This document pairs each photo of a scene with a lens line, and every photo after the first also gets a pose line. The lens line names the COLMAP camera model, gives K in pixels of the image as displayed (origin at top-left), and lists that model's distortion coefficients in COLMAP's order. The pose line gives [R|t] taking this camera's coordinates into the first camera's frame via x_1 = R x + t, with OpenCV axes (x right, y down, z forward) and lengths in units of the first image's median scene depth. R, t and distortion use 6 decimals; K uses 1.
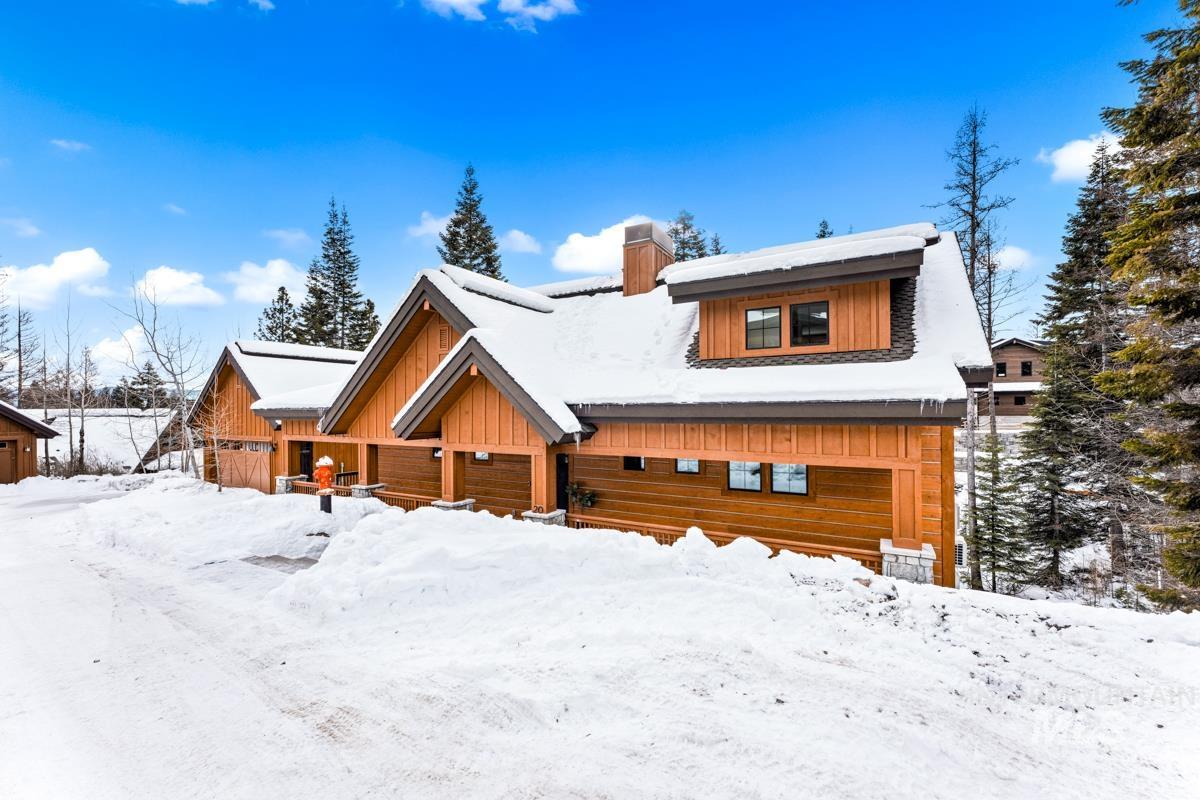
lens RADIAL K [[483.7, 0, 587.7], [0, 483.7, 405.8], [0, 0, 1]] dist [0.003292, -0.000865]
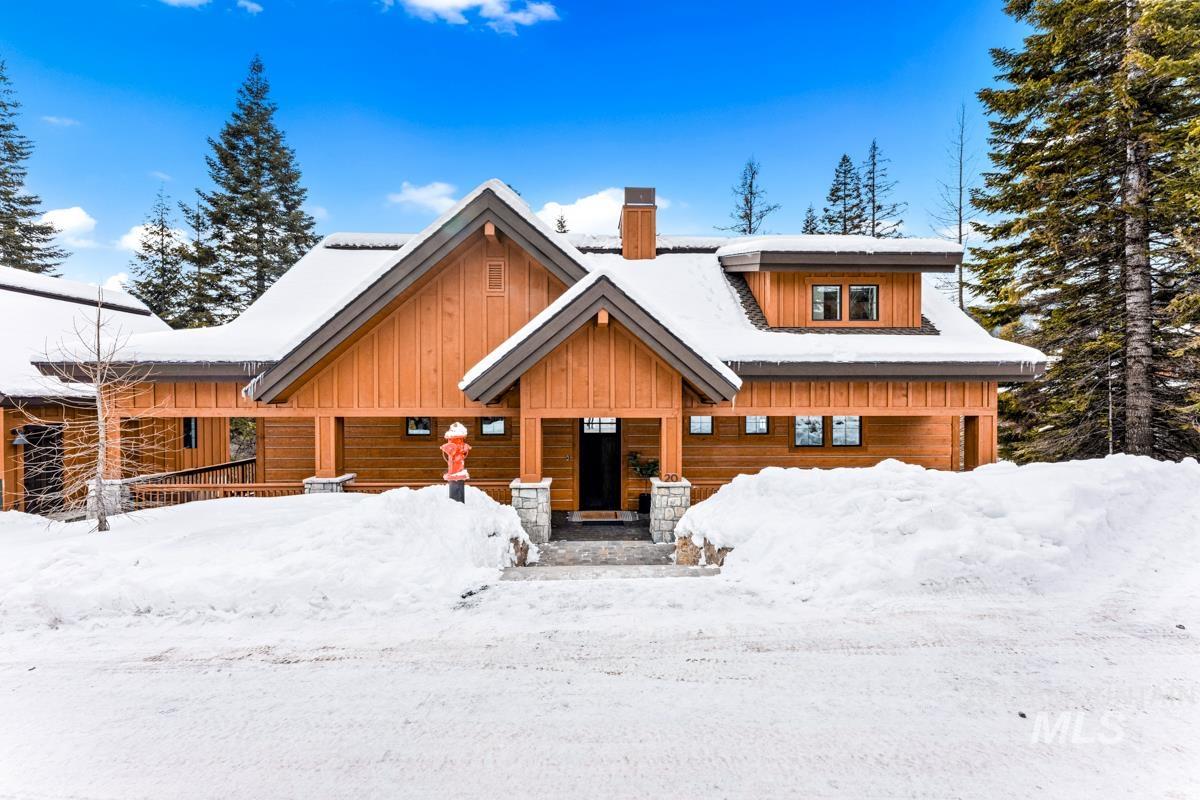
lens RADIAL K [[483.7, 0, 595.7], [0, 483.7, 395.8], [0, 0, 1]] dist [0.003292, -0.000865]
pose [[0.853487, 0.004911, 0.521092, -0.689516], [-0.009239, 0.999941, 0.005708, 0.057365], [-0.521033, -0.009686, 0.853482, 0.303862]]
